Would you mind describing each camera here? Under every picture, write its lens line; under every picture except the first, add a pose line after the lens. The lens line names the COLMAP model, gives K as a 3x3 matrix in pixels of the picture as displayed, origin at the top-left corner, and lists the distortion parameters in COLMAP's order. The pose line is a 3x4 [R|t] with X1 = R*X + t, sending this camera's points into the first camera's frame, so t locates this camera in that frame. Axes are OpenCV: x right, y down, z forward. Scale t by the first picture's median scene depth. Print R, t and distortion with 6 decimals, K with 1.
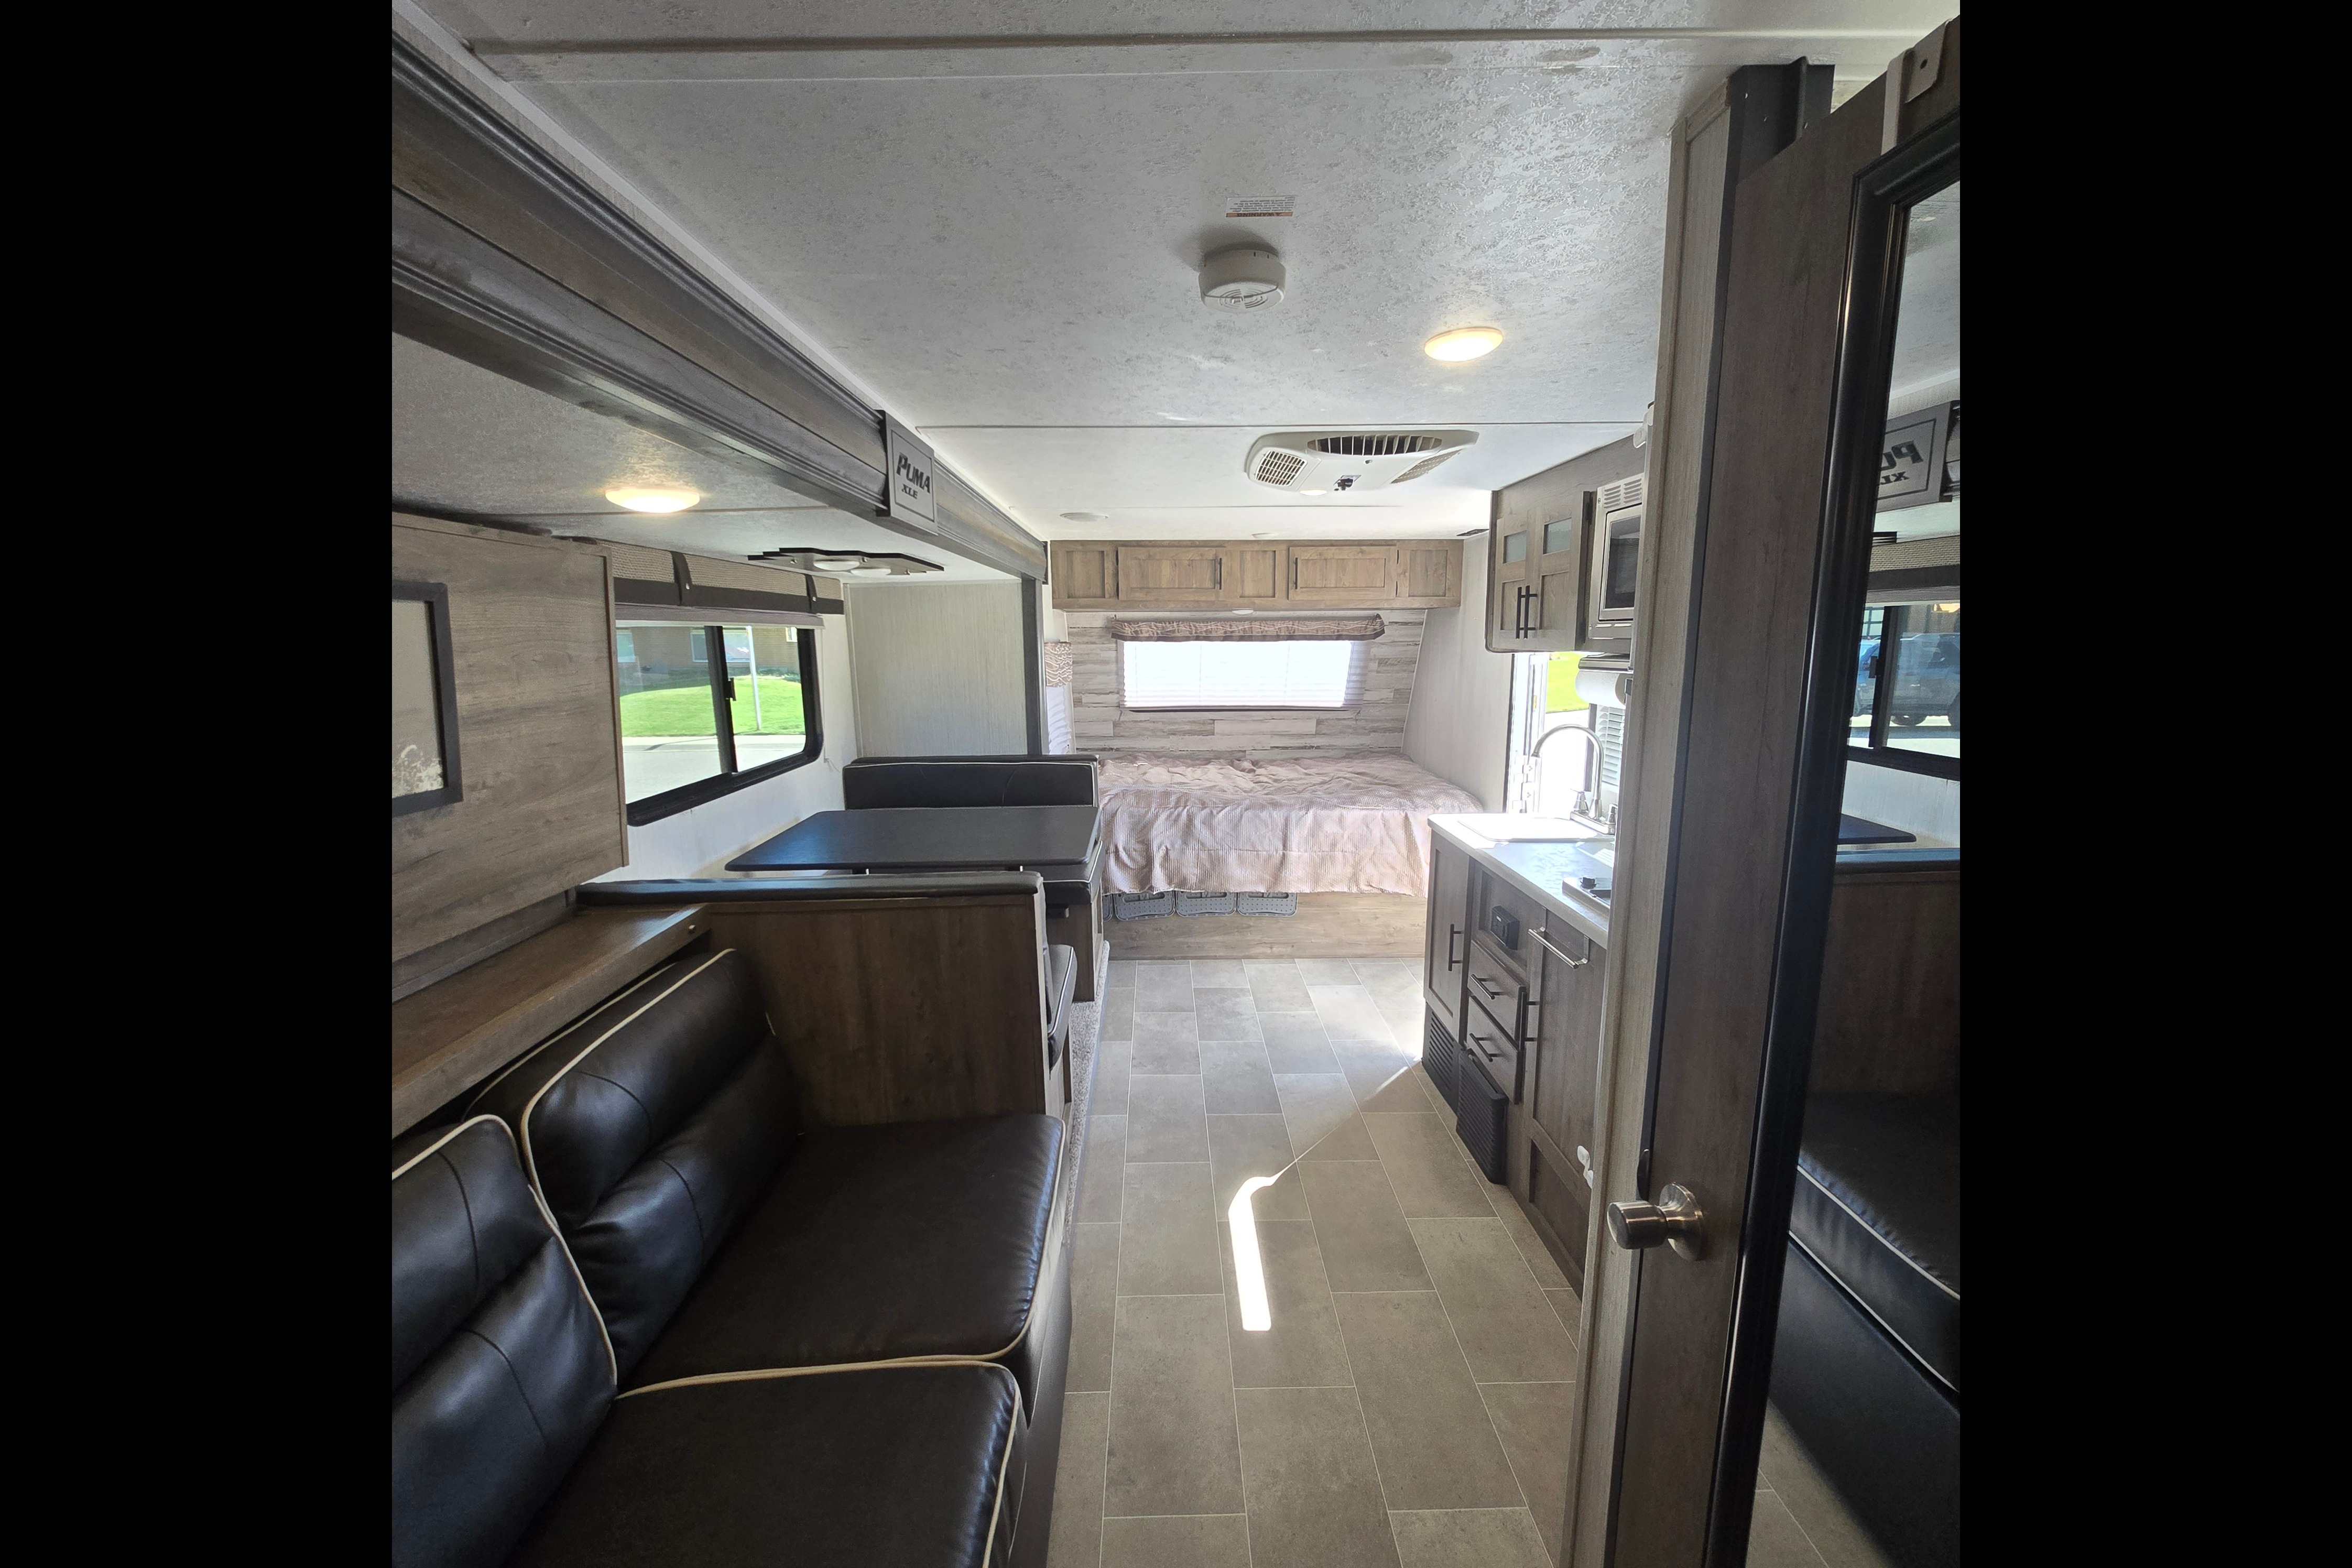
lens RADIAL K [[854.6, 0, 1180.4], [0, 854.6, 781.9], [0, 0, 1]] dist [-0.002928, -0.000218]
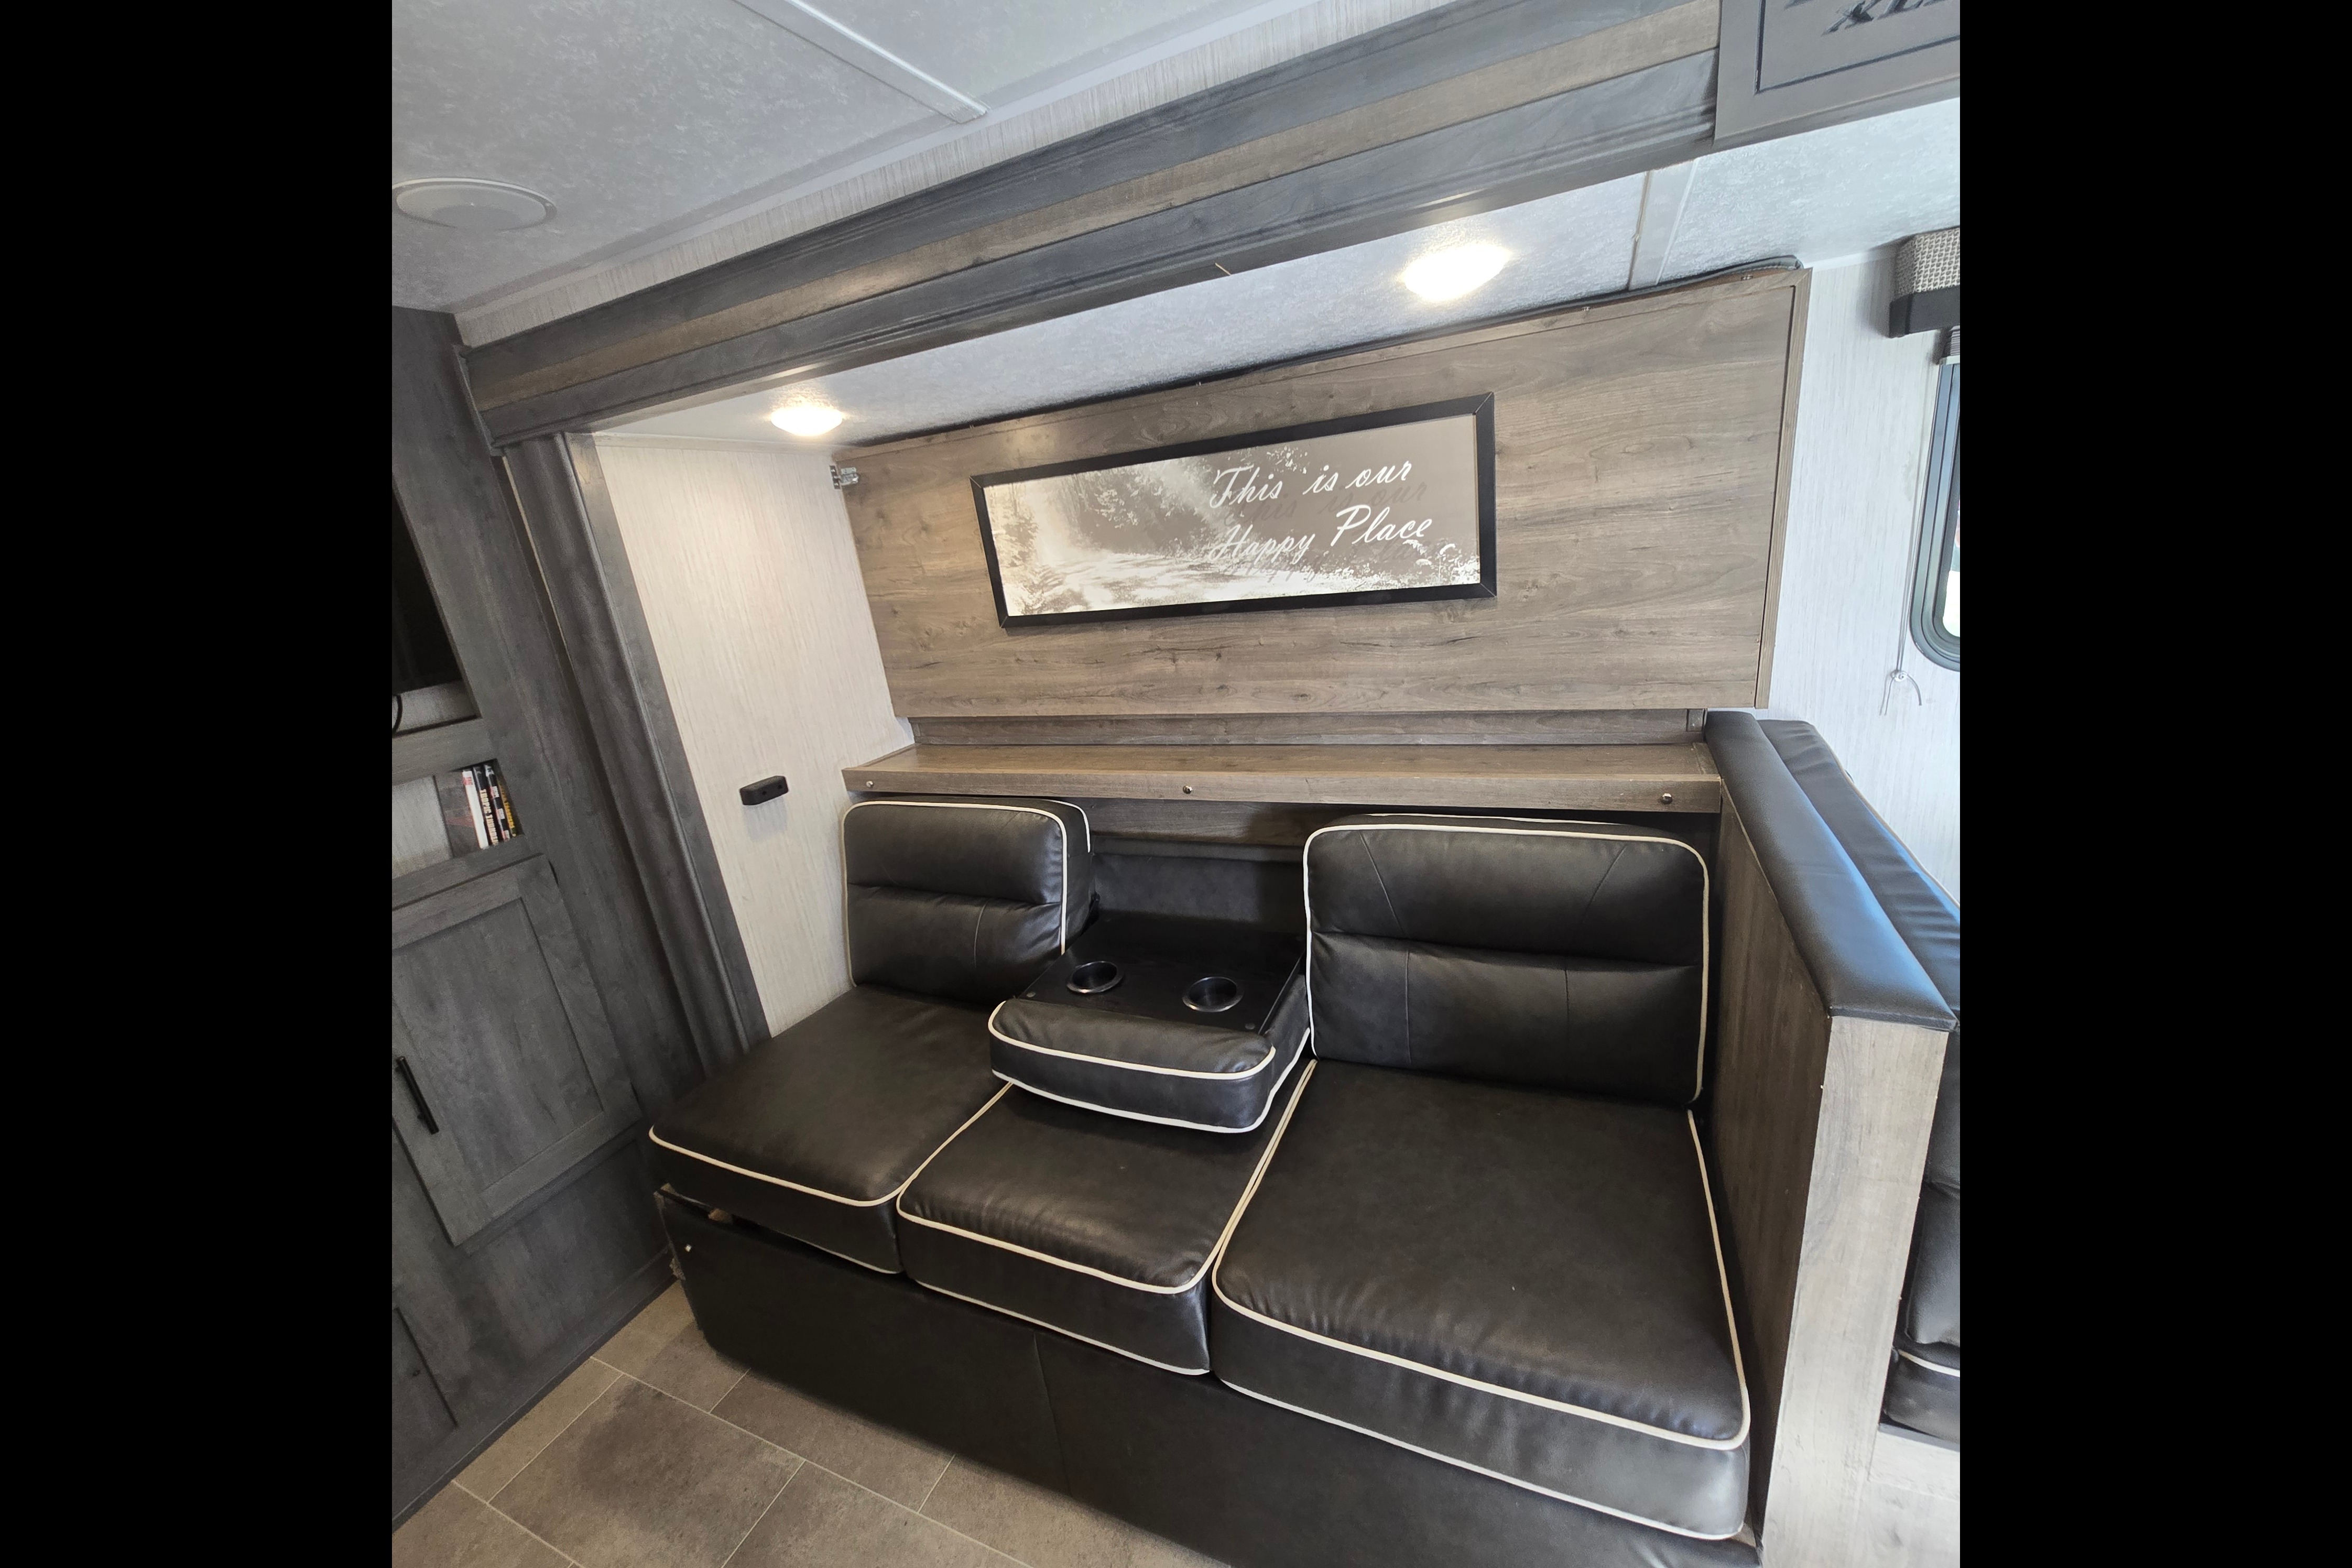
lens RADIAL K [[854.6, 0, 1180.4], [0, 854.6, 781.9], [0, 0, 1]] dist [-0.002928, -0.000218]
pose [[-0.425067, 0.327241, -0.843938, 0.333949], [-0.029337, 0.926891, 0.374183, -0.145863], [0.904686, 0.183812, -0.384391, 1.000871]]
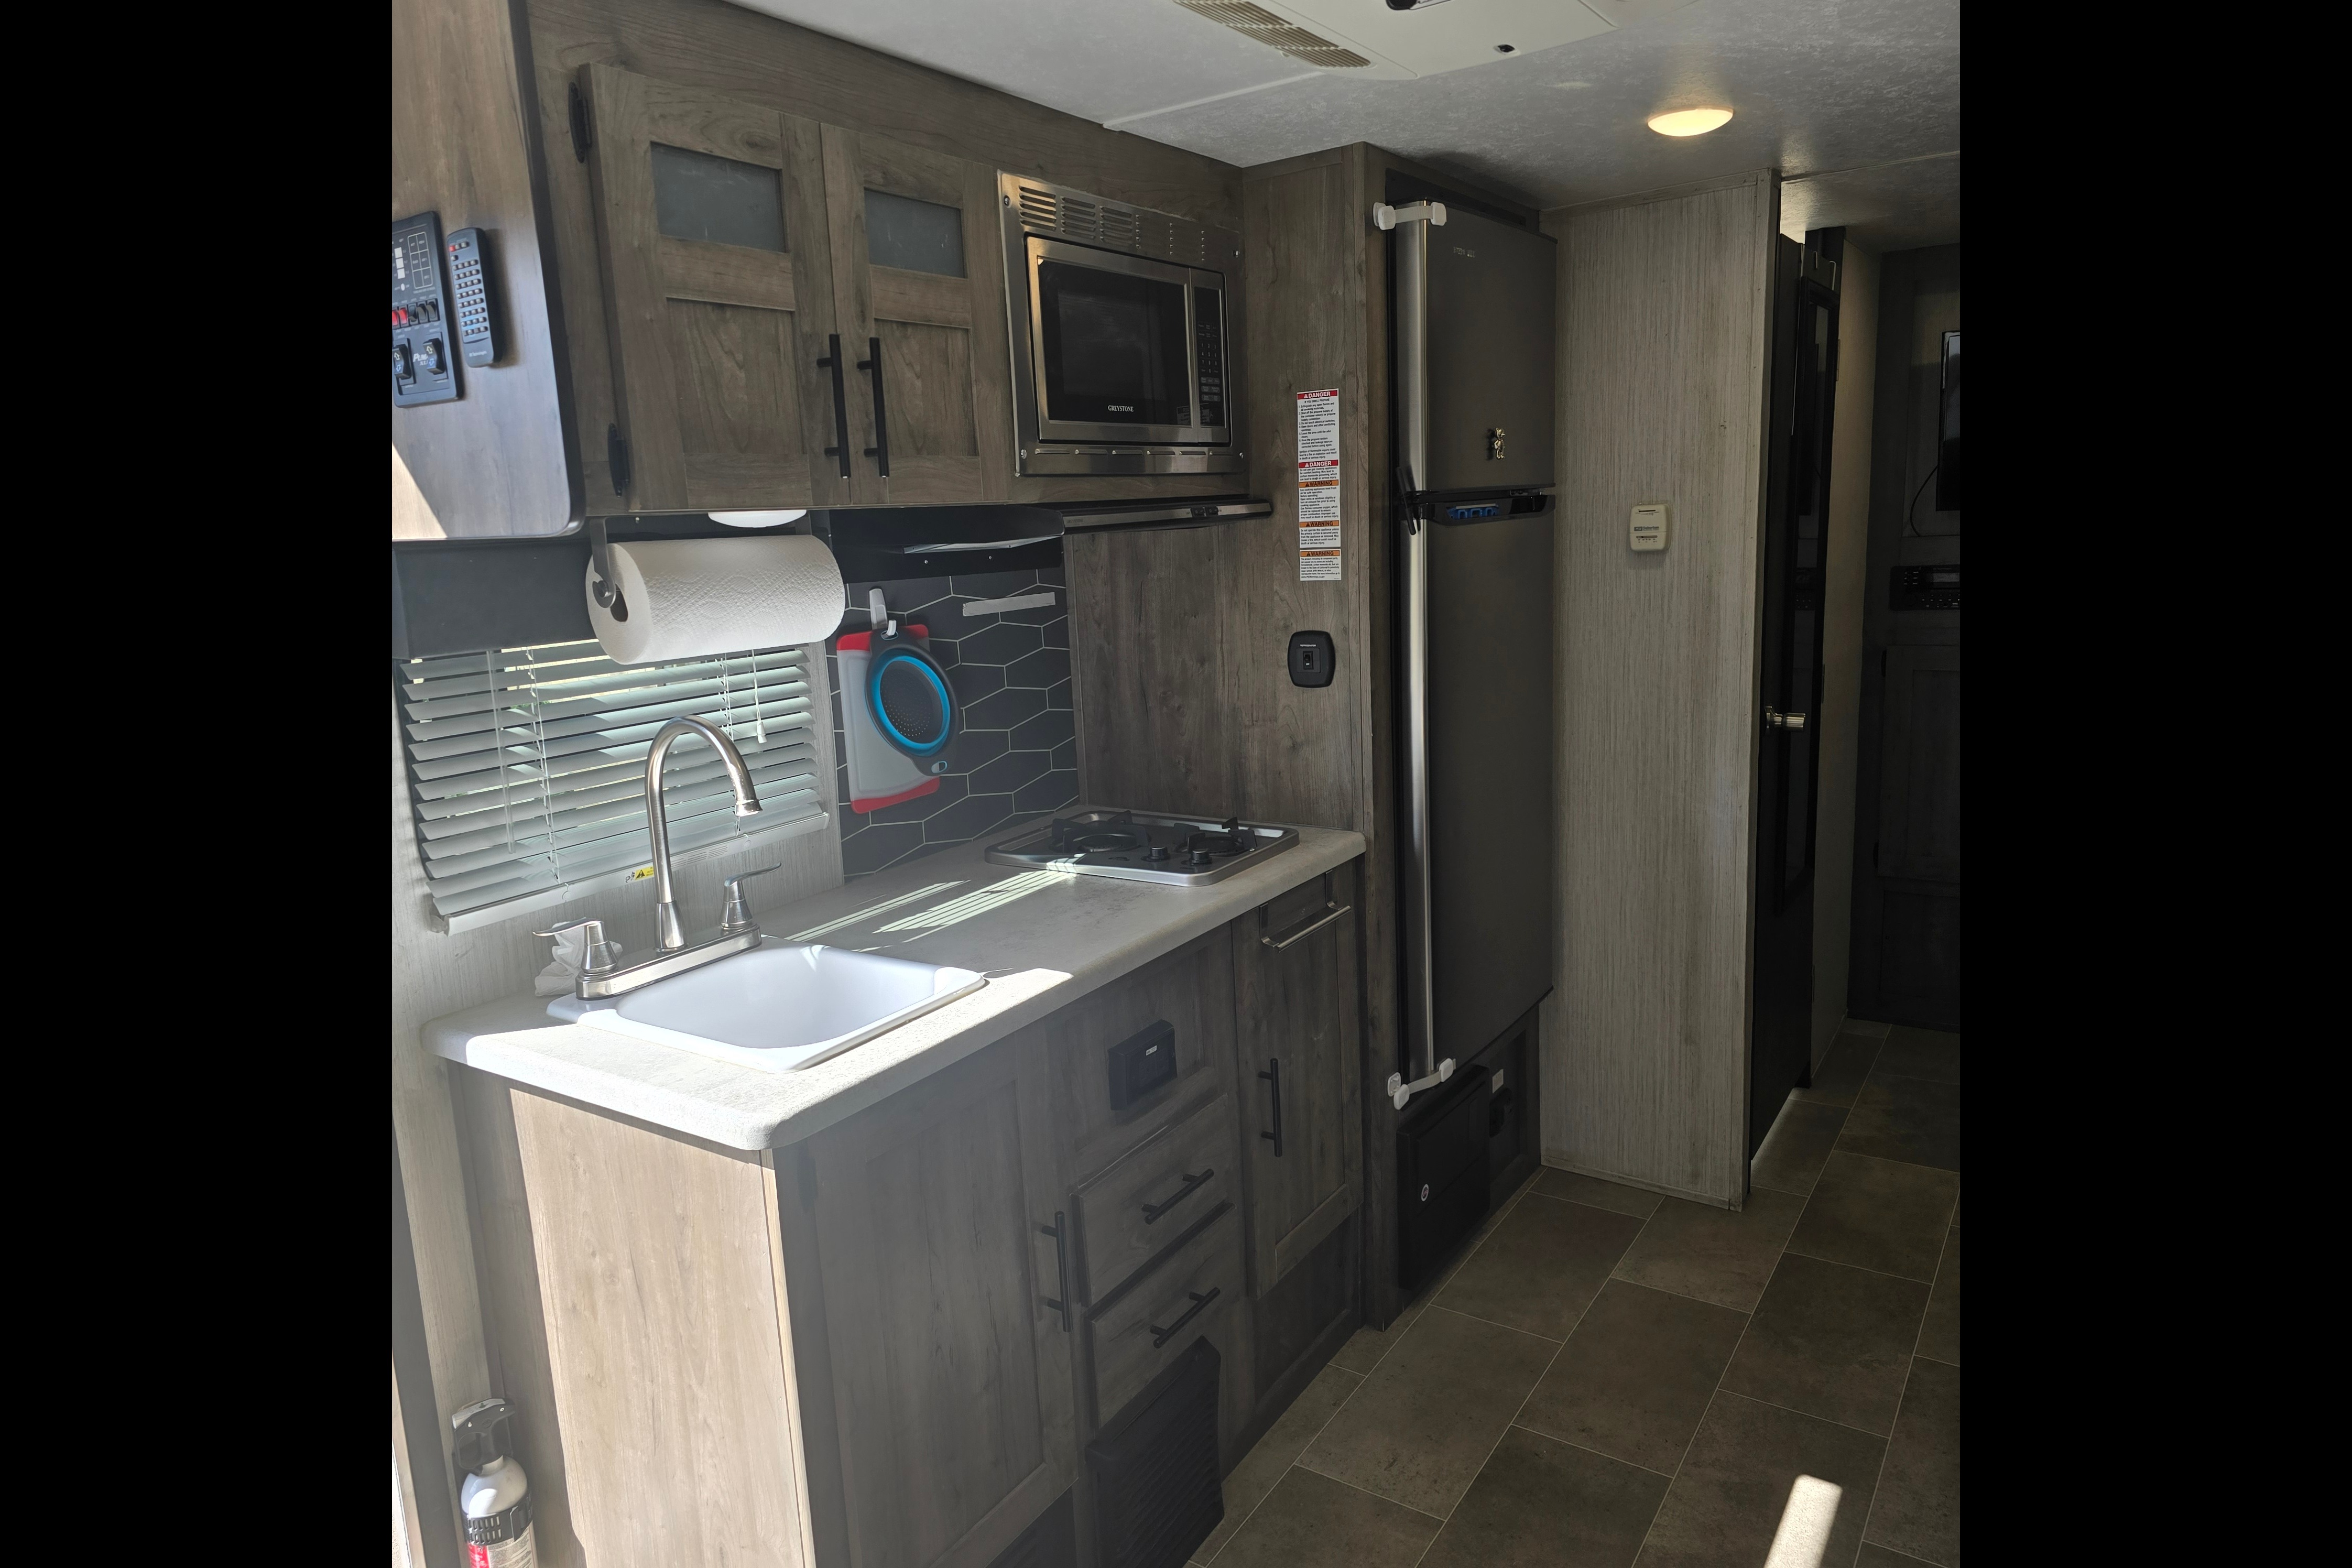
lens RADIAL K [[1408.2, 0, 1147.2], [0, 1408.2, 772.7], [0, 0, 1]] dist [0.085801, -0.102171]
pose [[-0.804021, -0.057066, 0.591856, -0.150569], [0.157939, 0.939130, 0.305106, -0.384984], [-0.573241, 0.338788, -0.746068, 2.556497]]
